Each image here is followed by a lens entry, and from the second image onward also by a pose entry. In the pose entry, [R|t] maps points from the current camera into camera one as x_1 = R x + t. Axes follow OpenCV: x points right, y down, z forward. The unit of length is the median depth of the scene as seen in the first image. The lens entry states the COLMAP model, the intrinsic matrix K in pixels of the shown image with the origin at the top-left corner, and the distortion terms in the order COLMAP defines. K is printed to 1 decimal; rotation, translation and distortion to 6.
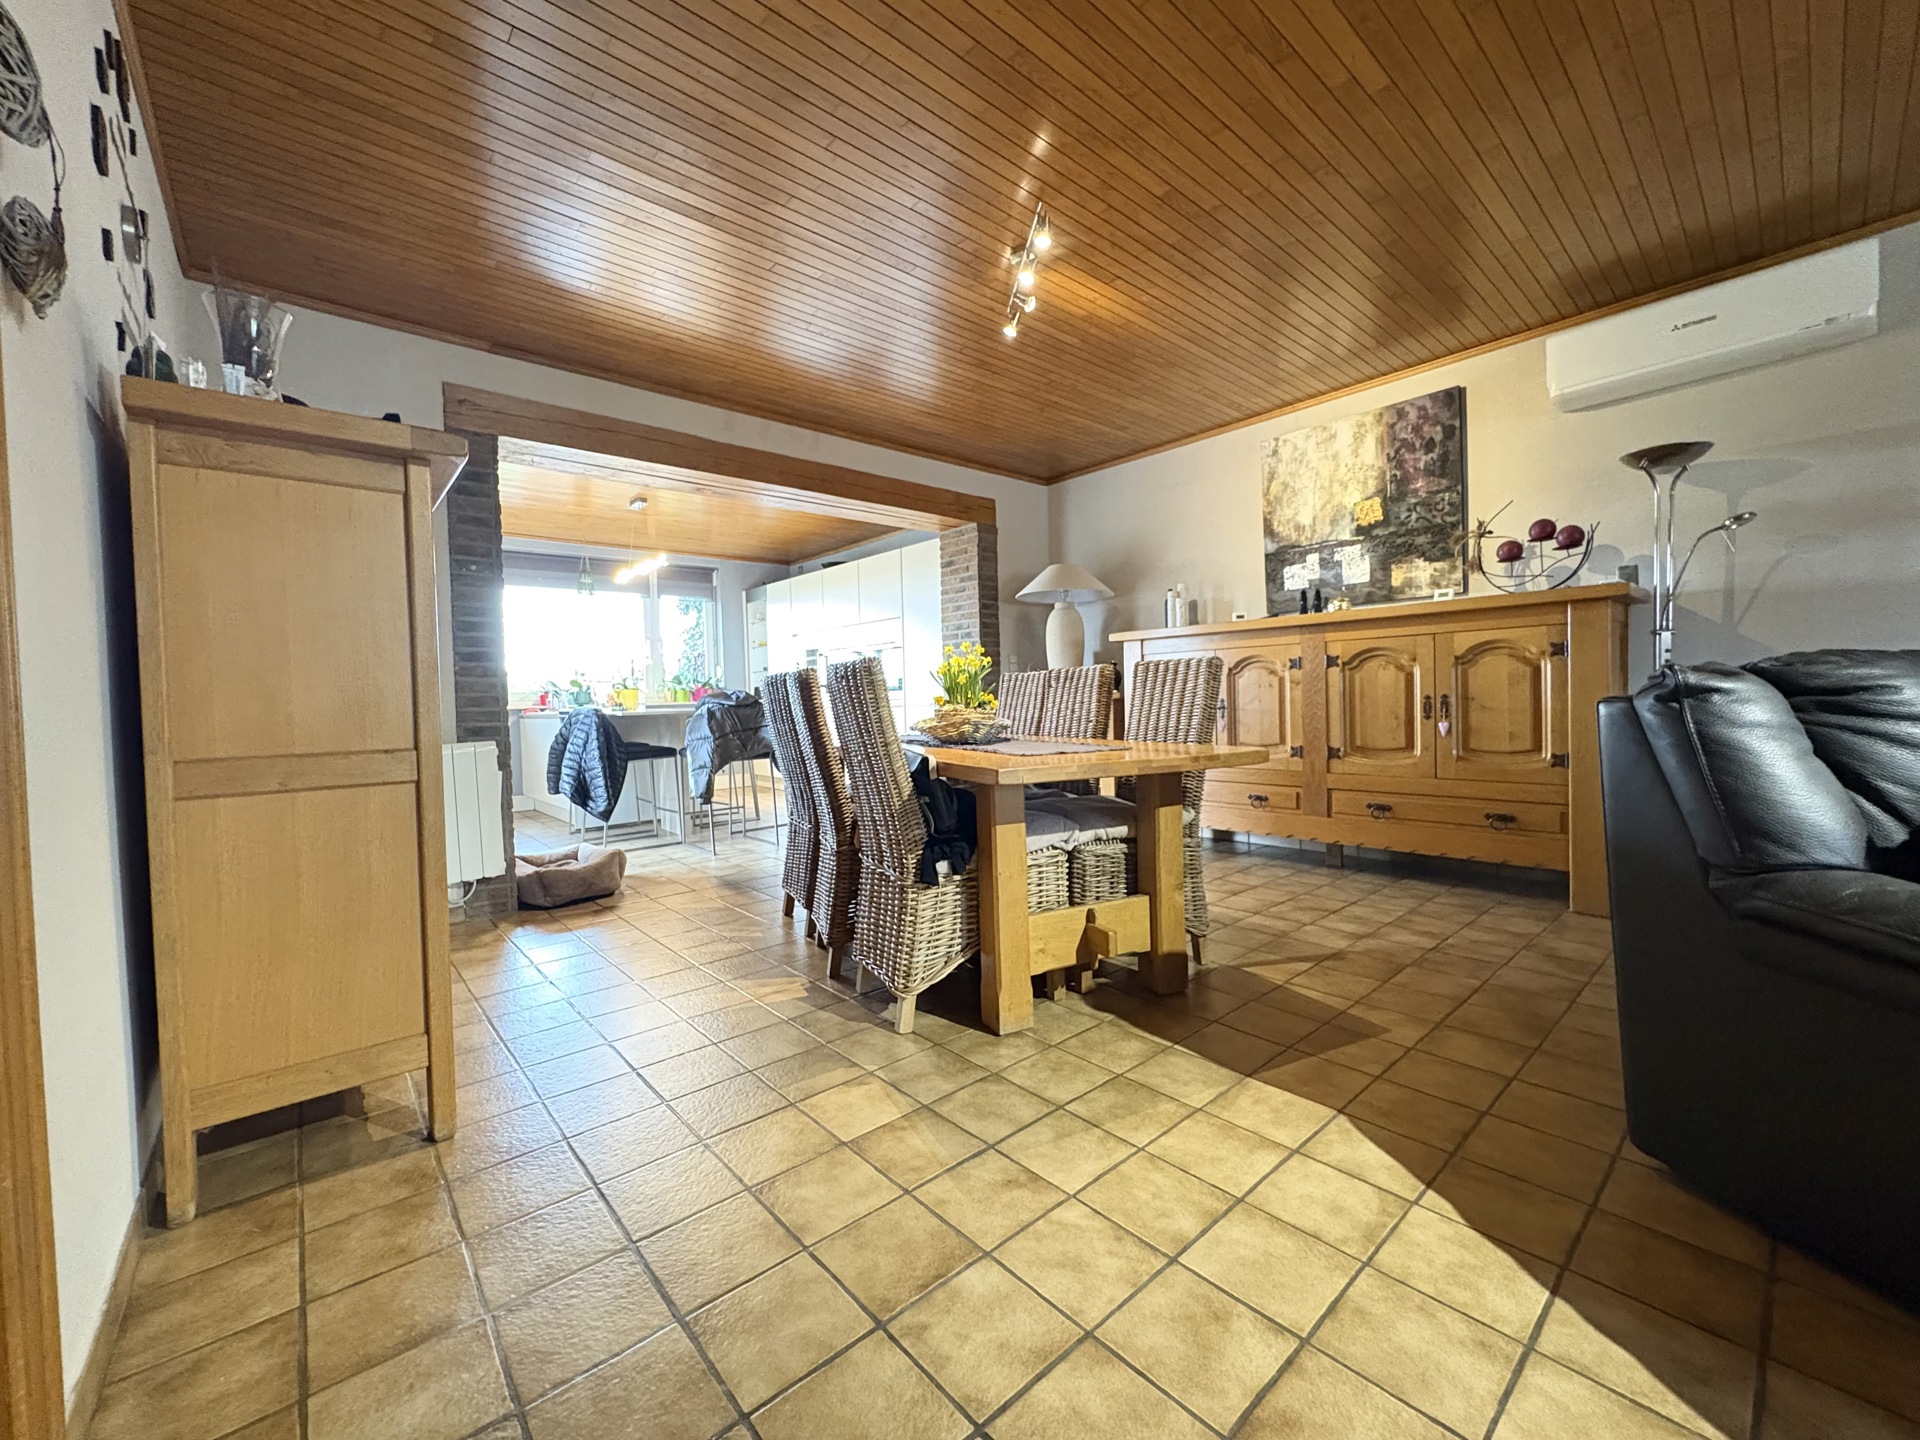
lens RADIAL K [[764.4, 0, 969.1], [0, 764.4, 718.8], [0, 0, 1]] dist [-0.001764, -0.000395]
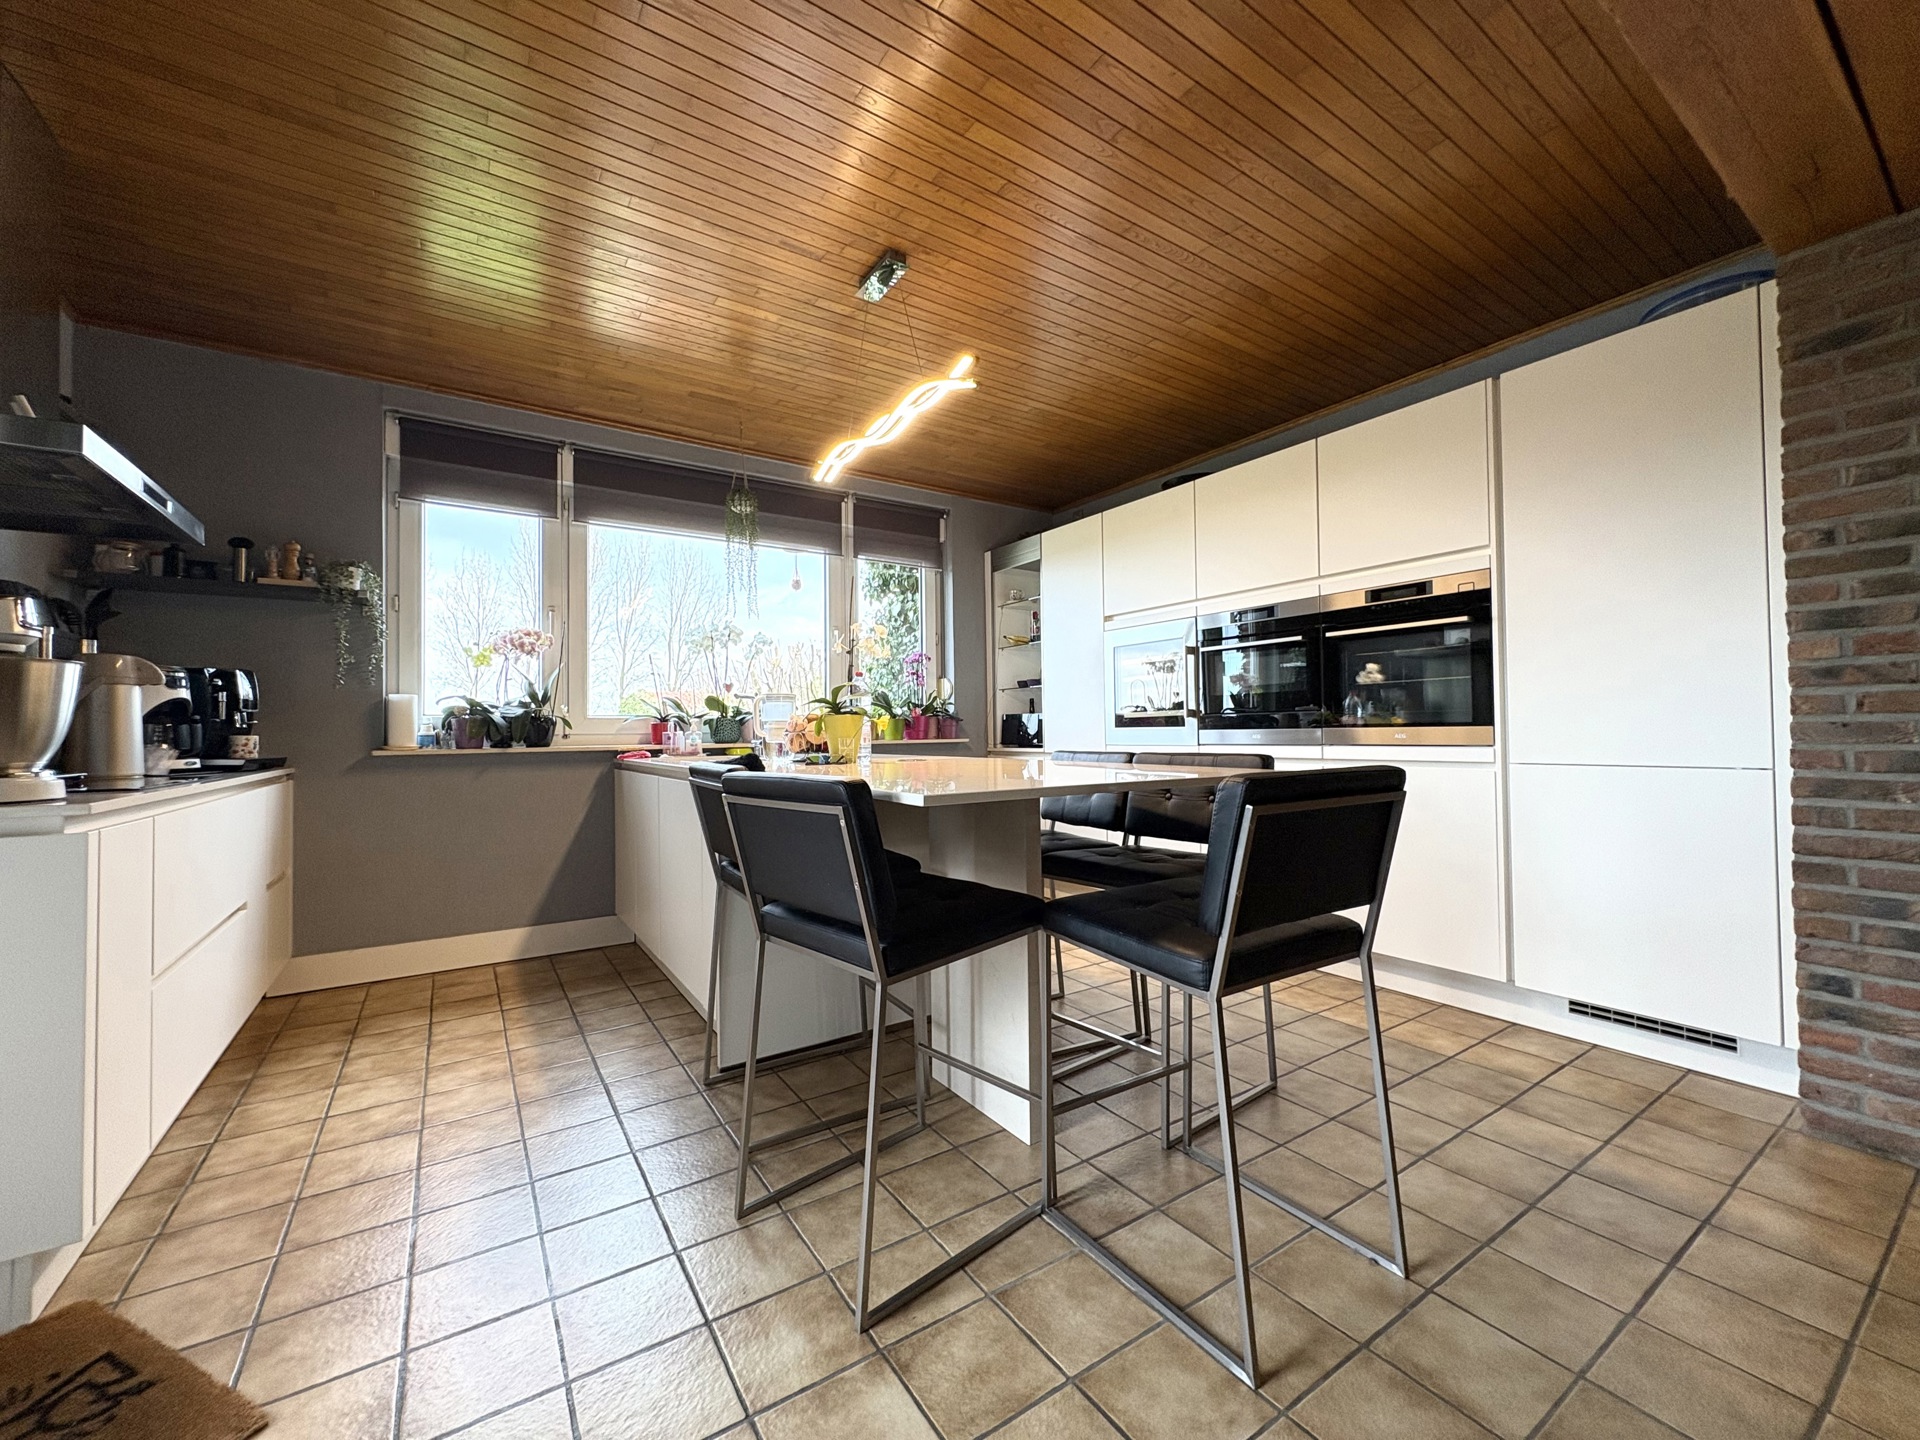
lens RADIAL K [[764.4, 0, 960.2], [0, 764.4, 720.0], [0, 0, 1]] dist [-0.001764, -0.000395]
pose [[0.994209, 0.011855, -0.106813, -0.259865], [-0.016916, 0.998770, -0.046603, -0.010673], [0.106129, 0.048140, 0.993186, 0.437545]]
